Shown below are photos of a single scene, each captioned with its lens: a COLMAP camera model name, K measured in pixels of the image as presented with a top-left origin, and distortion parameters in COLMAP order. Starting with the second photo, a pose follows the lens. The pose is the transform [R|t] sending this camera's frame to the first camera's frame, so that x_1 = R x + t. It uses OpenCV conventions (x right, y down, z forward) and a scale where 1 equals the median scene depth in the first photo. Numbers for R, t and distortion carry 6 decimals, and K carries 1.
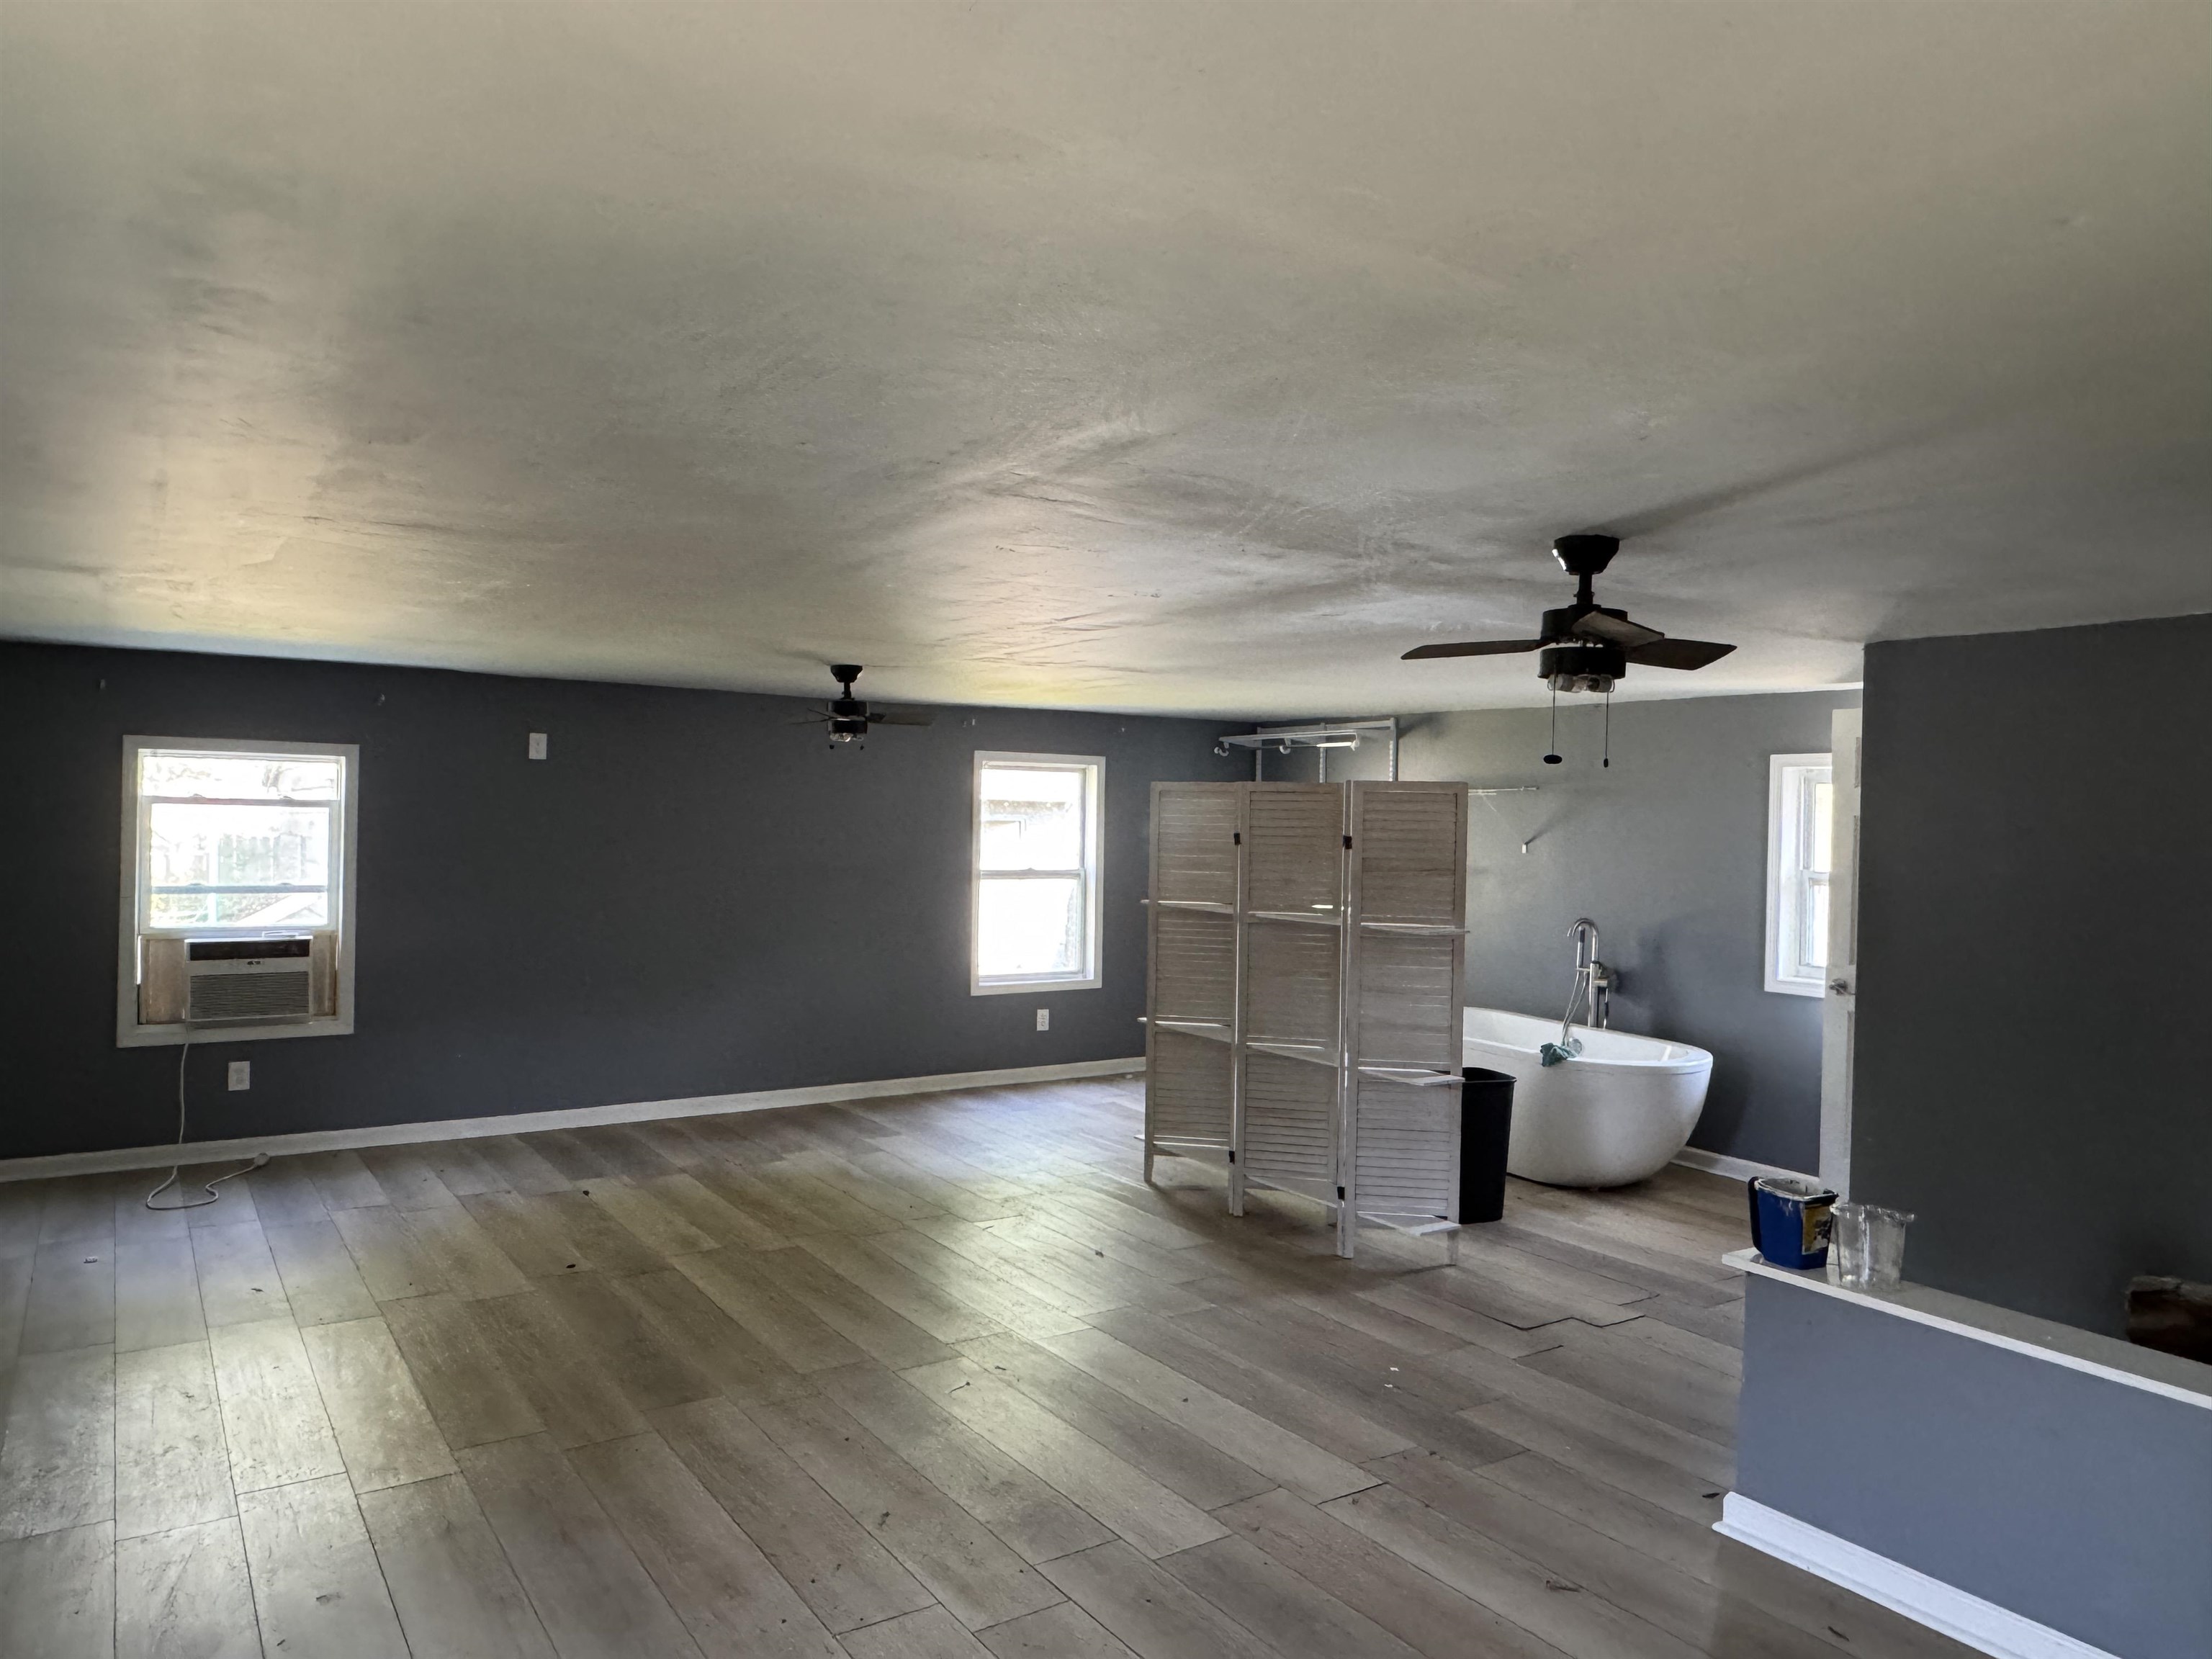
lens RADIAL K [[1499.0, 0, 1084.3], [0, 1499.0, 820.6], [0, 0, 1]] dist [-0.007636, 0.006858]
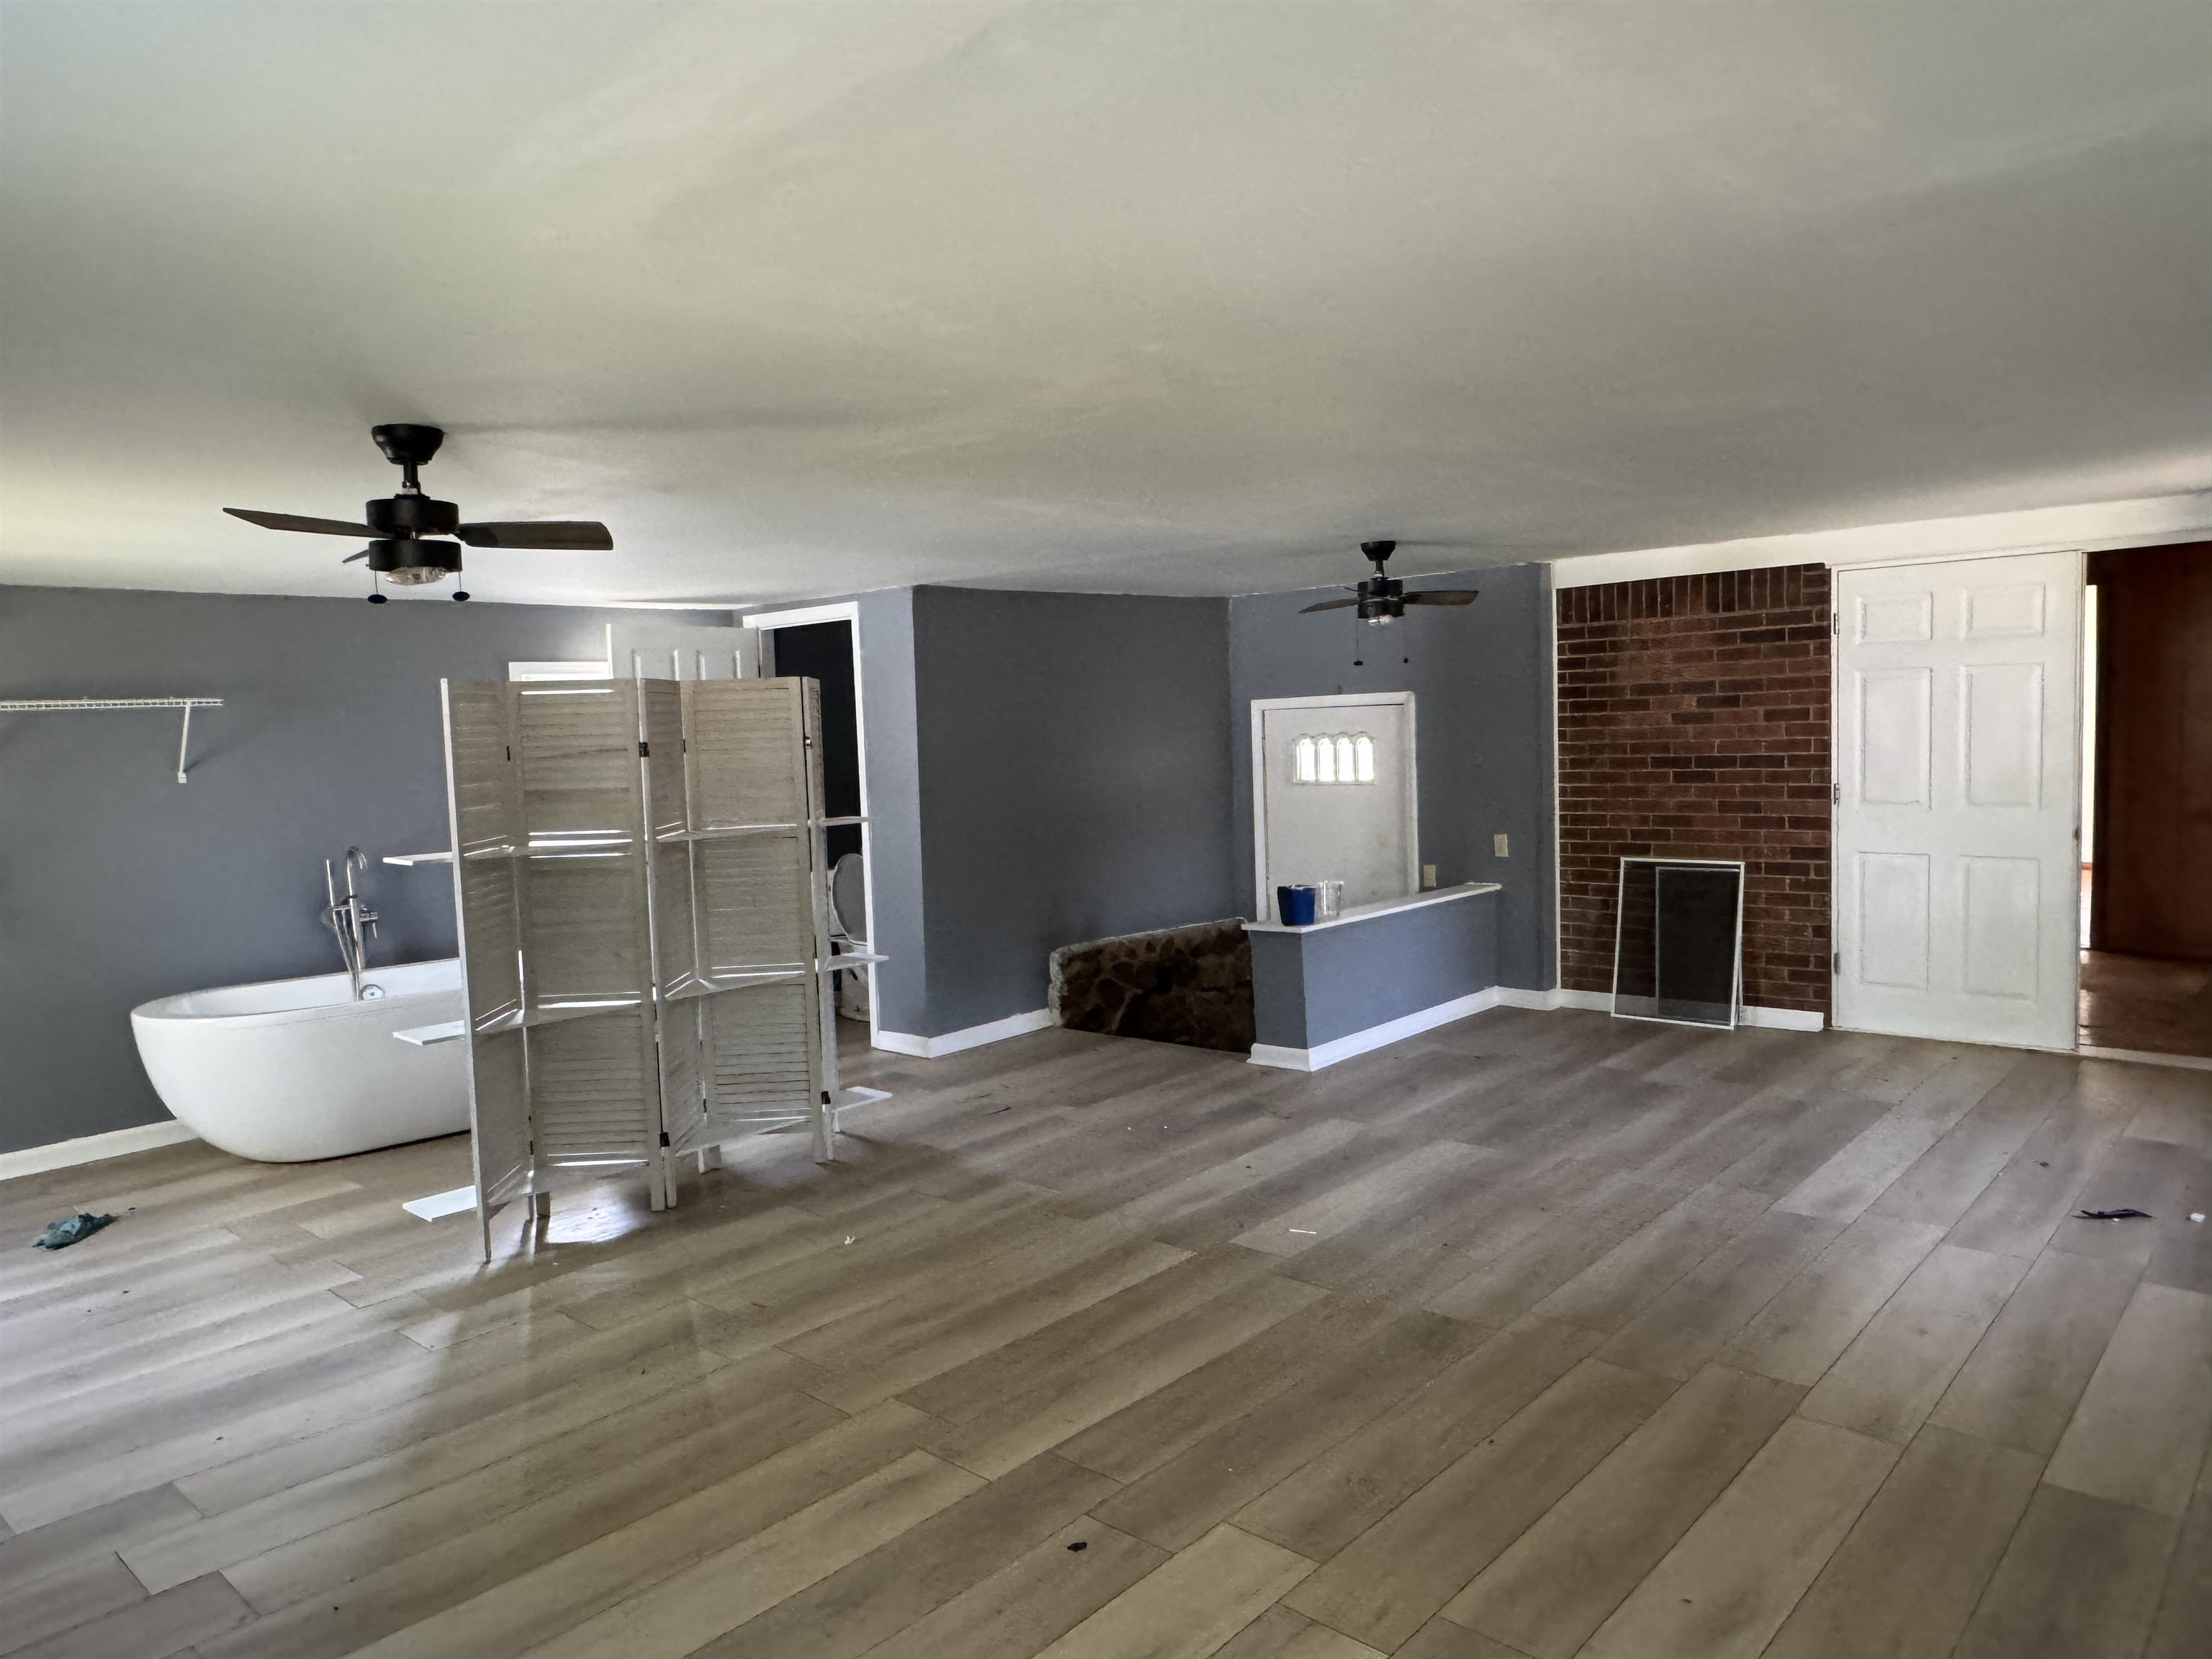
lens RADIAL K [[1499.0, 0, 1082.6], [0, 1499.0, 834.1], [0, 0, 1]] dist [-0.007636, 0.006858]
pose [[-0.242653, -0.083597, 0.966505, -0.905292], [0.051841, 0.993739, 0.098968, -0.016325], [-0.968727, 0.074119, -0.236800, 1.179995]]
